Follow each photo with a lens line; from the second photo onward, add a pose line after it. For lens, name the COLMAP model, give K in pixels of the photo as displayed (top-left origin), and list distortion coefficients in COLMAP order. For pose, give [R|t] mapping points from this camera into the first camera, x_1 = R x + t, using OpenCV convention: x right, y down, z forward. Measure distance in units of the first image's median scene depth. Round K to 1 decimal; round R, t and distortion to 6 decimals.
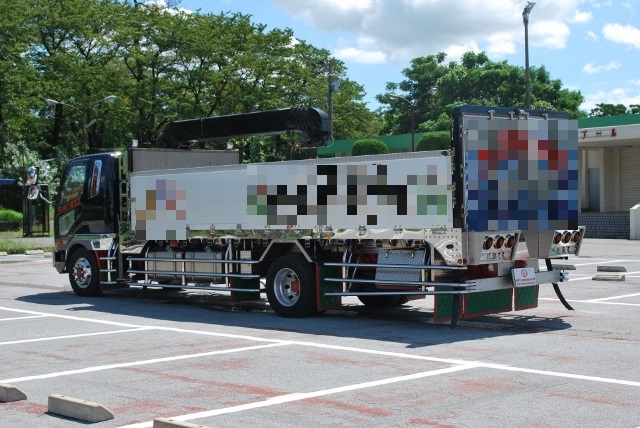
lens RADIAL K [[1106.1, 0, 320.0], [0, 1106.1, 214.0], [0, 0, 1]] dist [-0.003207, -0.011362]
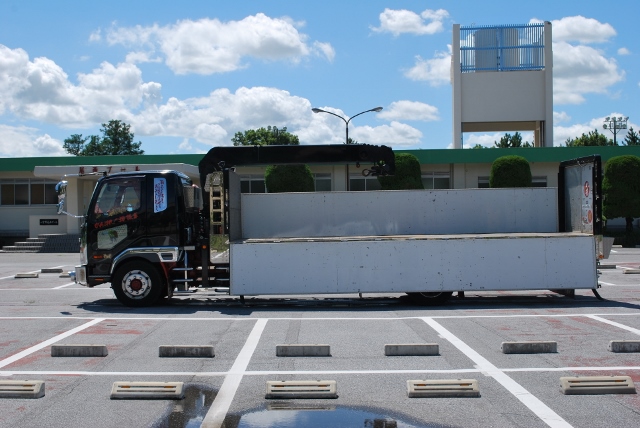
lens RADIAL K [[895.9, 0, 320.0], [0, 895.9, 214.0], [0, 0, 1]] dist [0.023683, 0.016302]
pose [[0.681449, 0.014019, 0.731731, -0.767679], [0.005561, 0.999688, -0.024331, 0.008732], [-0.731844, 0.020650, 0.681159, 0.319094]]
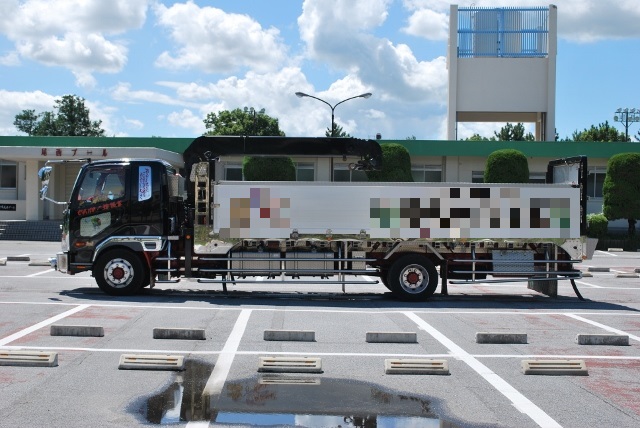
lens RADIAL K [[1013.1, 0, 320.0], [0, 1013.1, 214.0], [0, 0, 1]] dist [0.029648, 0.026784]
pose [[0.665013, 0.026736, 0.746353, -0.856593], [-0.021140, 0.999632, -0.016973, 0.010595], [-0.746533, -0.004490, 0.665333, 0.245955]]
